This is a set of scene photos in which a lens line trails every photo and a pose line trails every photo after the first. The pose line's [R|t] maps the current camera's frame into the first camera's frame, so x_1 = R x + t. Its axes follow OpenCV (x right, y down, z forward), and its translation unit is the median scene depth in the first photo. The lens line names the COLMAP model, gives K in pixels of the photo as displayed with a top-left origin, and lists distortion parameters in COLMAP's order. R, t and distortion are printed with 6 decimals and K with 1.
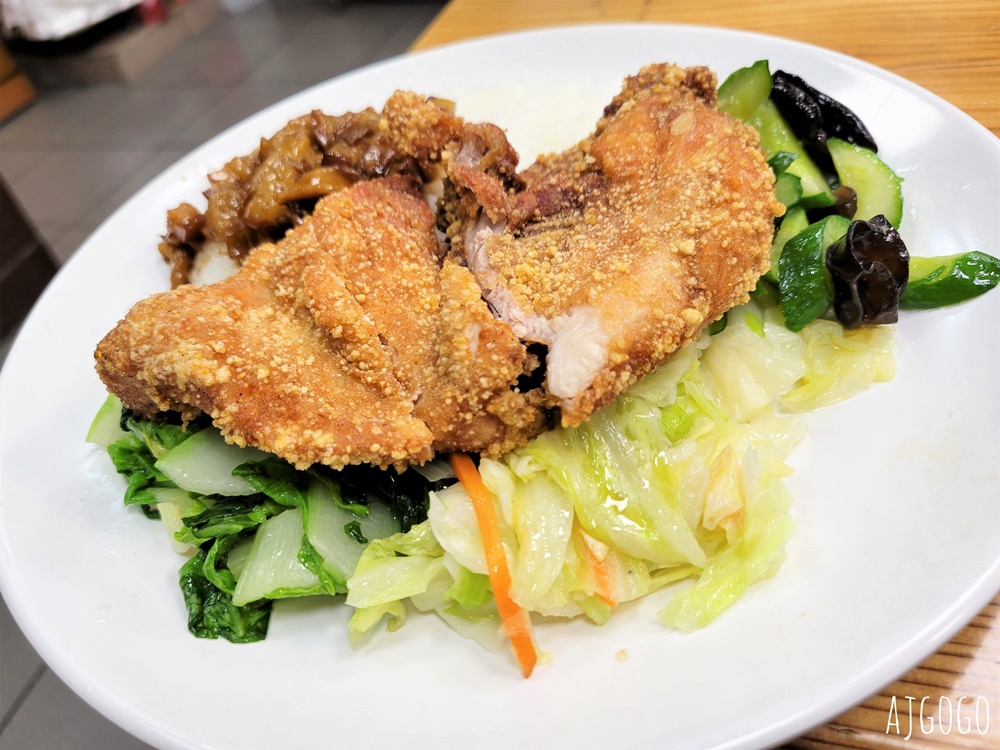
lens RADIAL K [[808.4, 0, 502.1], [0, 808.4, 376.7], [0, 0, 1]] dist [-0.007681, -0.013018]
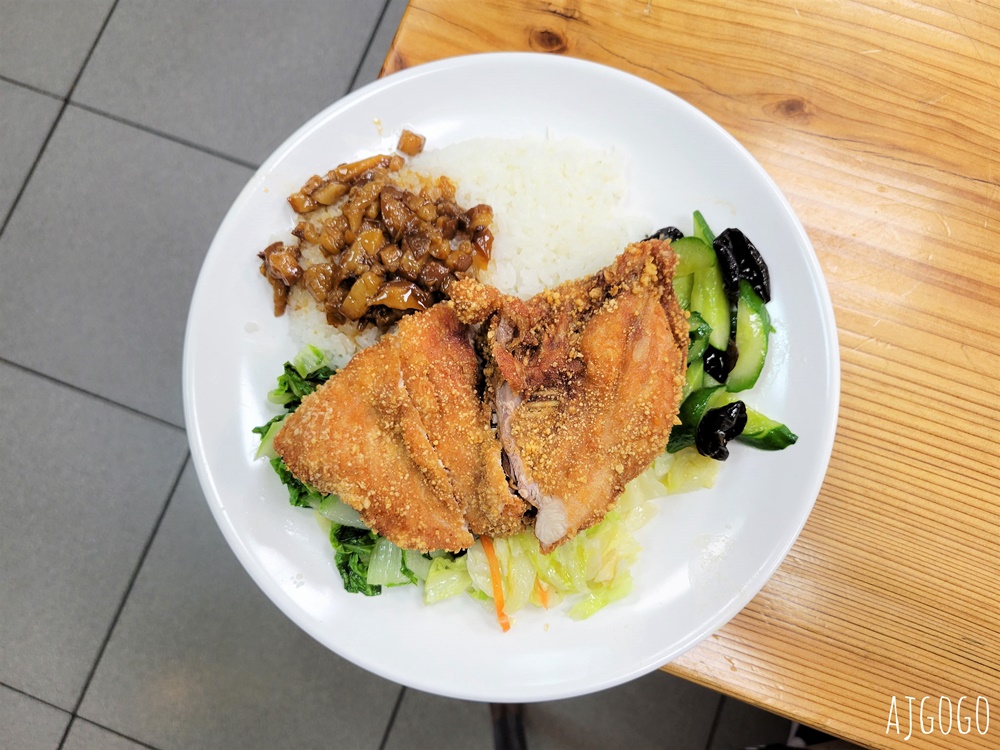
lens RADIAL K [[808.4, 0, 503.5], [0, 808.4, 370.9], [0, 0, 1]] dist [-0.007681, -0.013018]
pose [[0.985285, 0.079025, 0.151555, -0.327889], [-0.154641, 0.789828, 0.593513, -1.365898], [-0.072800, -0.608216, 0.790426, -0.319805]]
